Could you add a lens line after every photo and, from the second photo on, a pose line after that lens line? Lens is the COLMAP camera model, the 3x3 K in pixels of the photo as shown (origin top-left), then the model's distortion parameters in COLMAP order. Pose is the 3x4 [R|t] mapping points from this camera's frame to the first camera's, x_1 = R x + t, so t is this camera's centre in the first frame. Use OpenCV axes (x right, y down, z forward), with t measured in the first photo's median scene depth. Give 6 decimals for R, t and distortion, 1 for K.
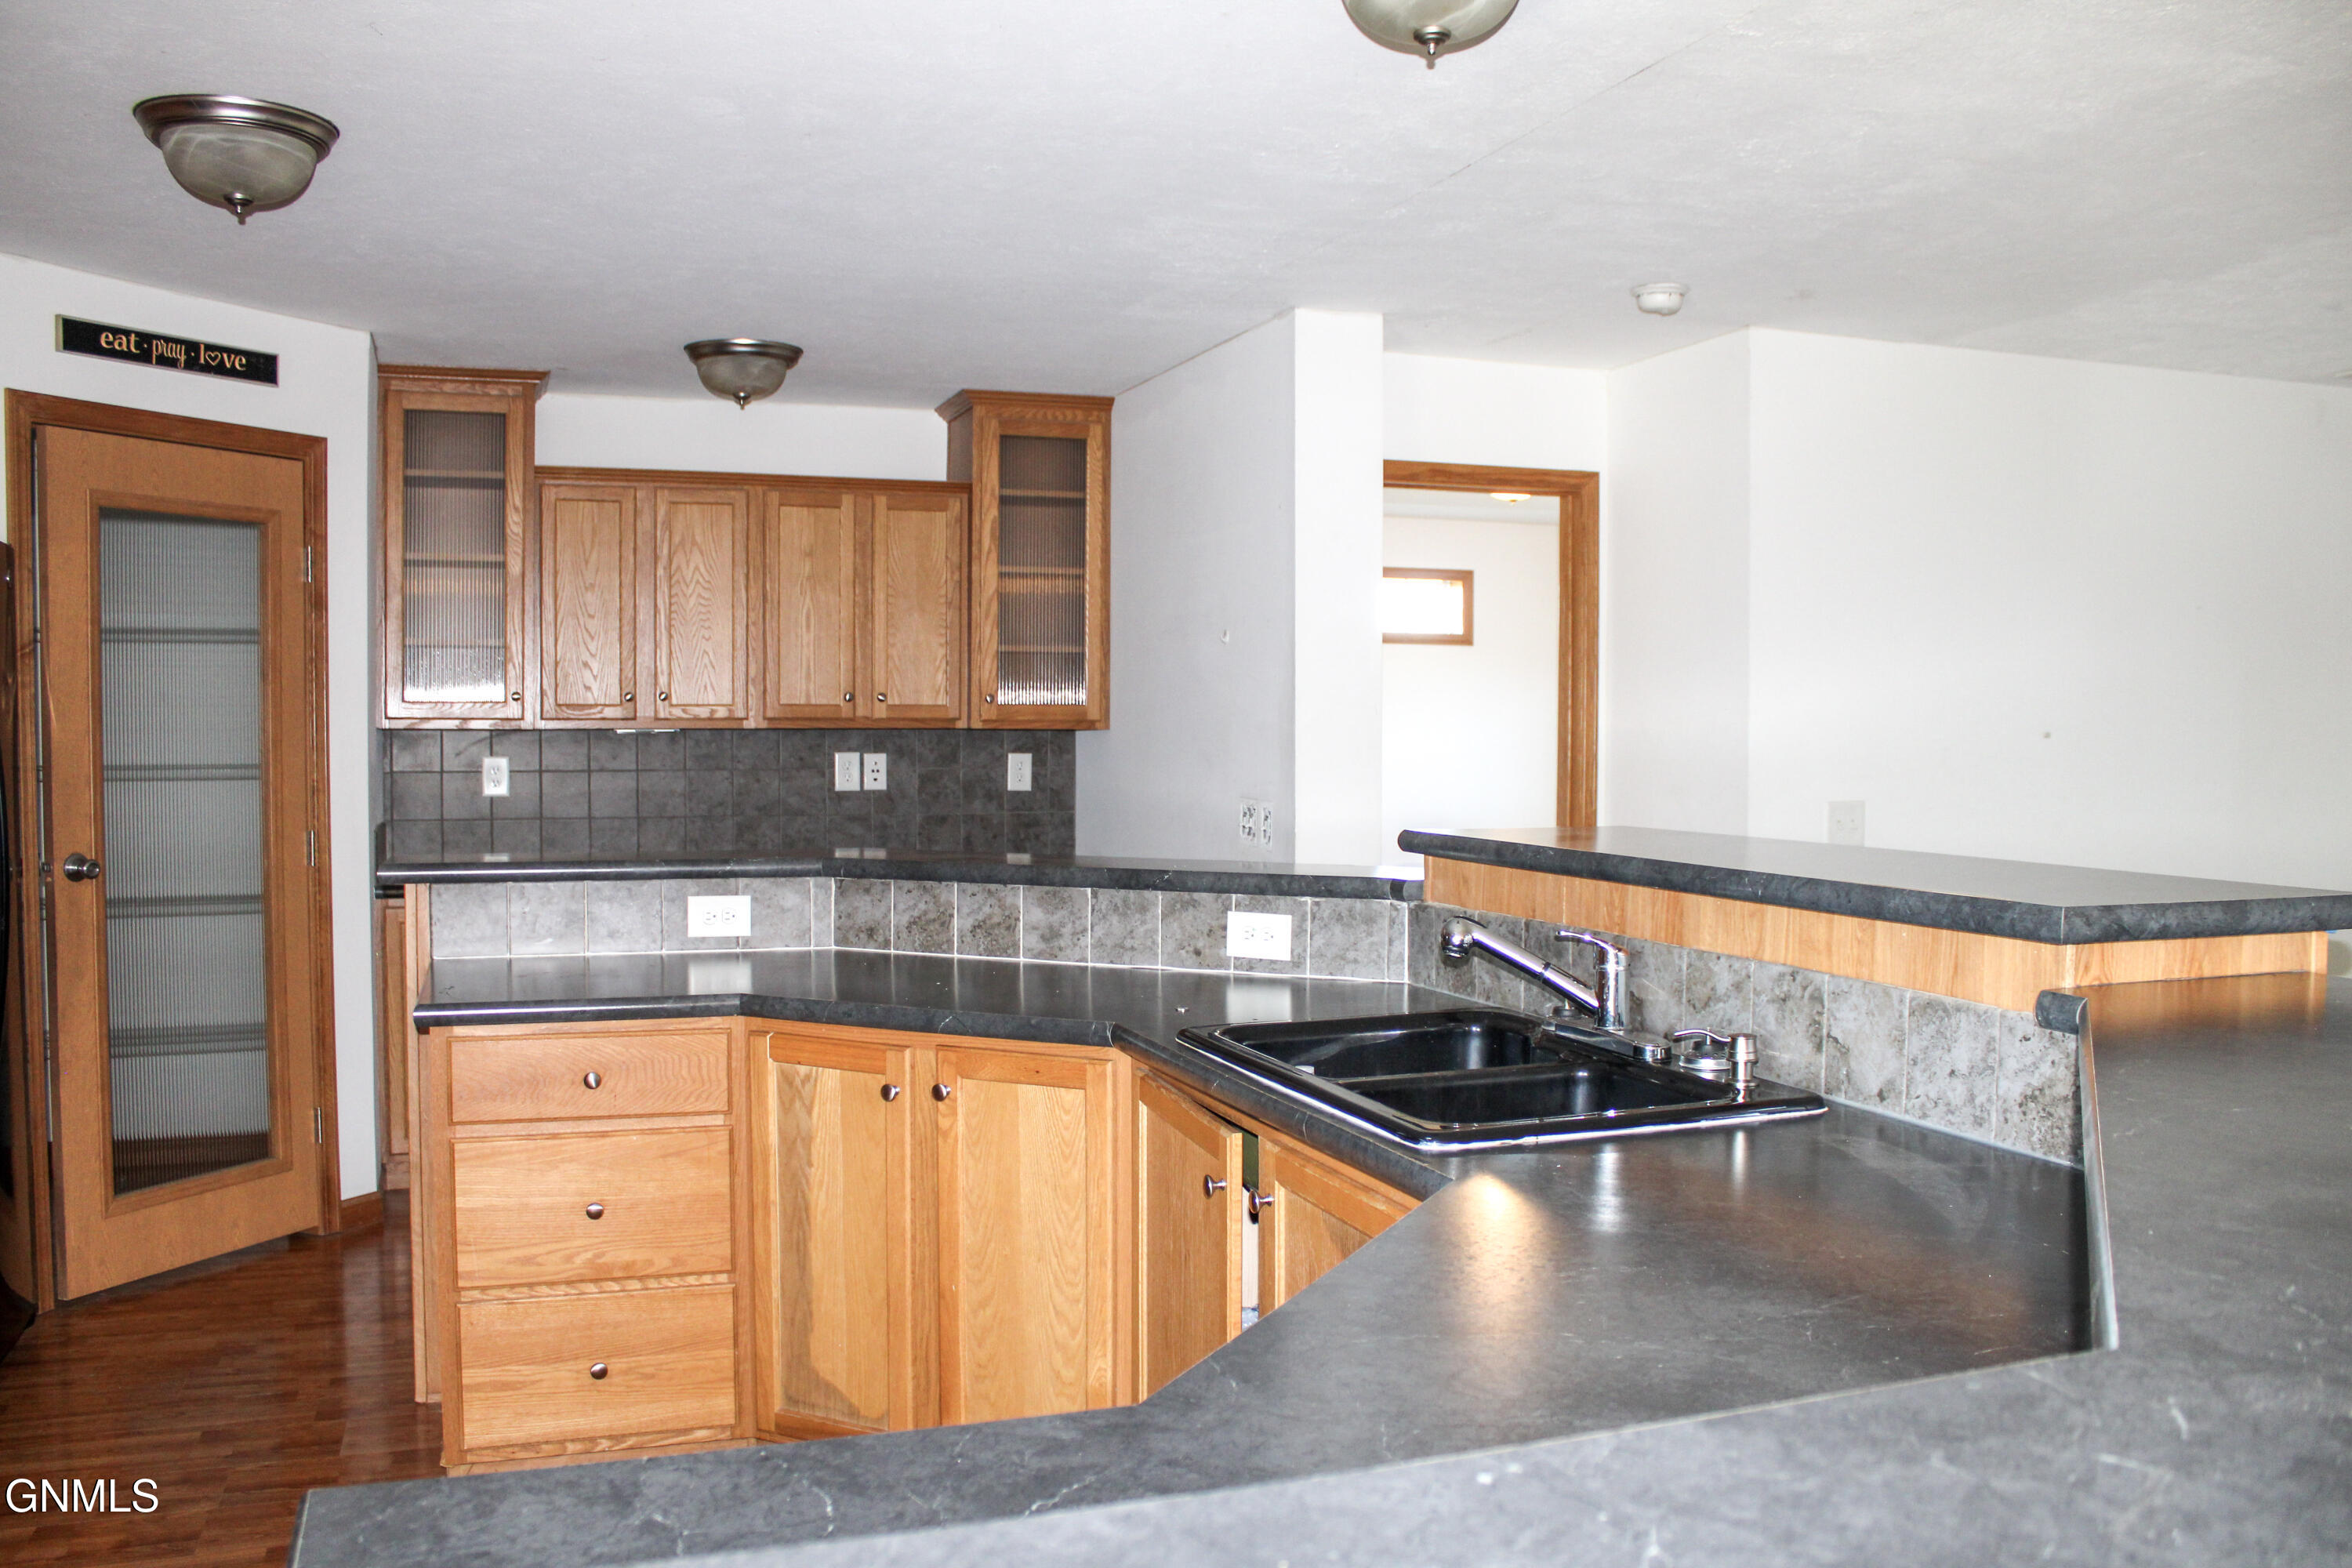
lens RADIAL K [[1974.4, 0, 1188.3], [0, 1974.4, 768.4], [0, 0, 1]] dist [-0.160325, 0.142542]
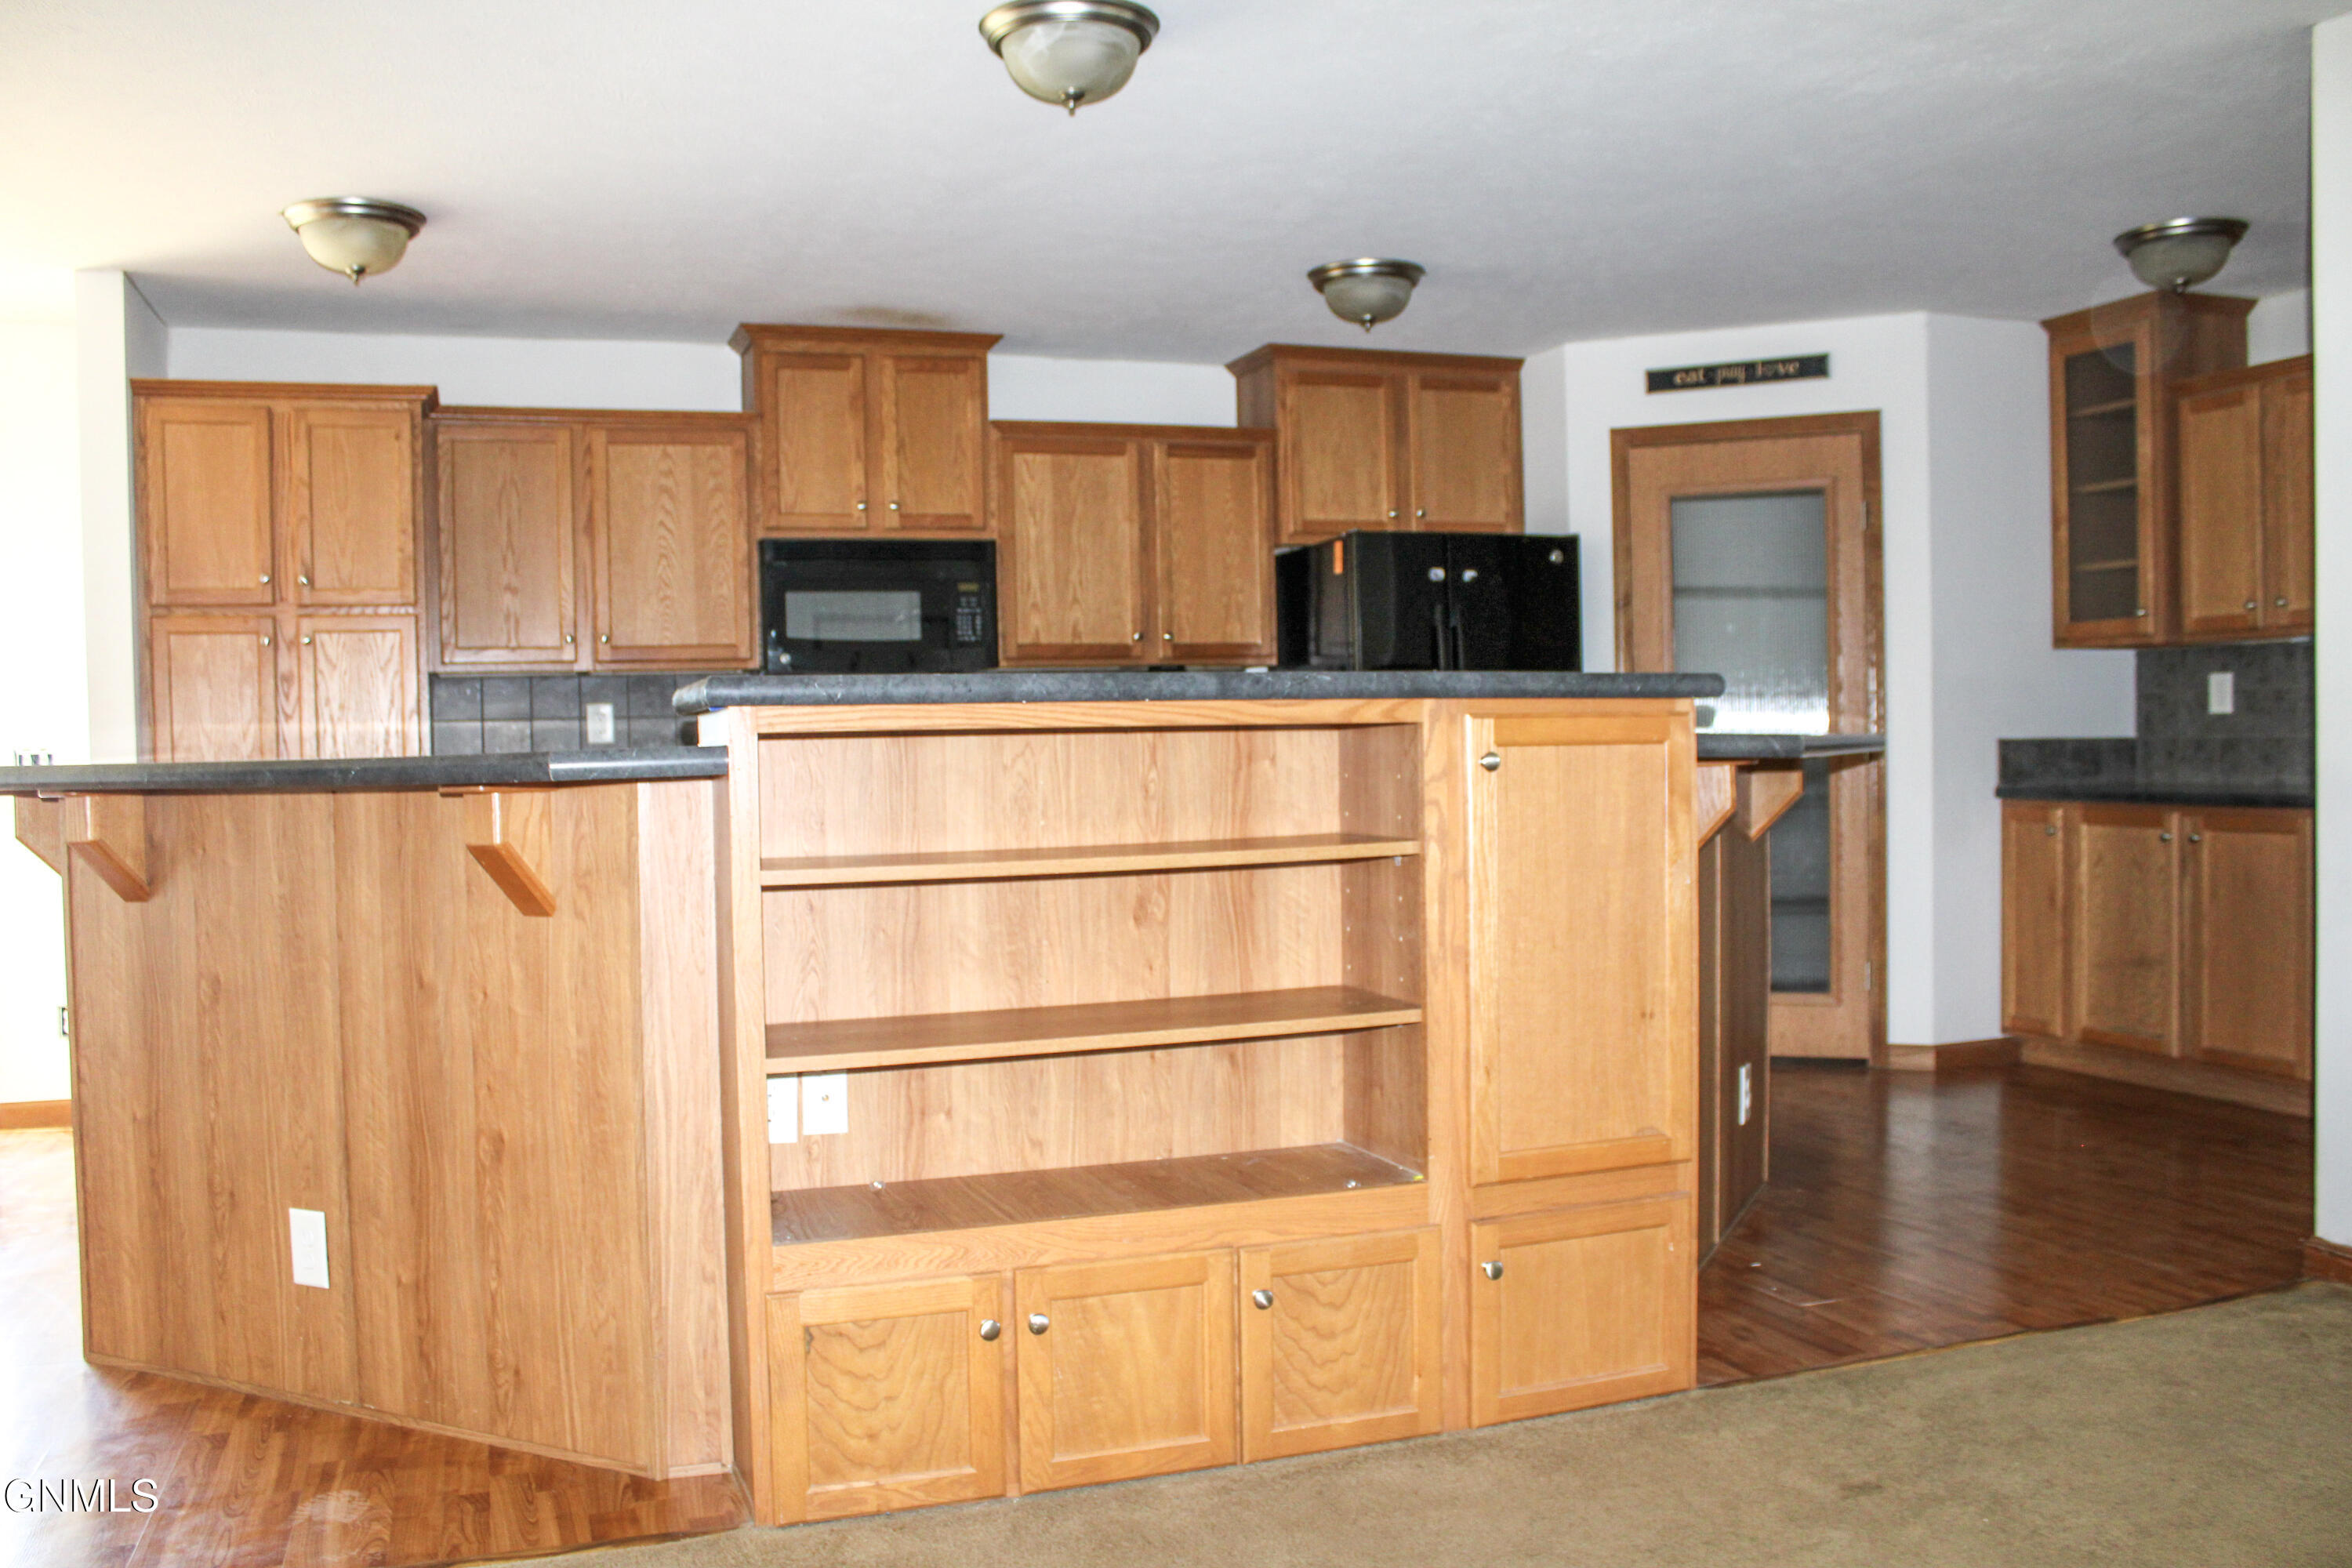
lens RADIAL K [[1974.4, 0, 1172.4], [0, 1974.4, 792.0], [0, 0, 1]] dist [-0.160325, 0.142542]
pose [[-0.006221, 0.023146, -0.999713, 0.617409], [-0.008903, 0.999691, 0.023201, 0.035978], [0.999941, 0.009044, -0.006013, 0.444053]]
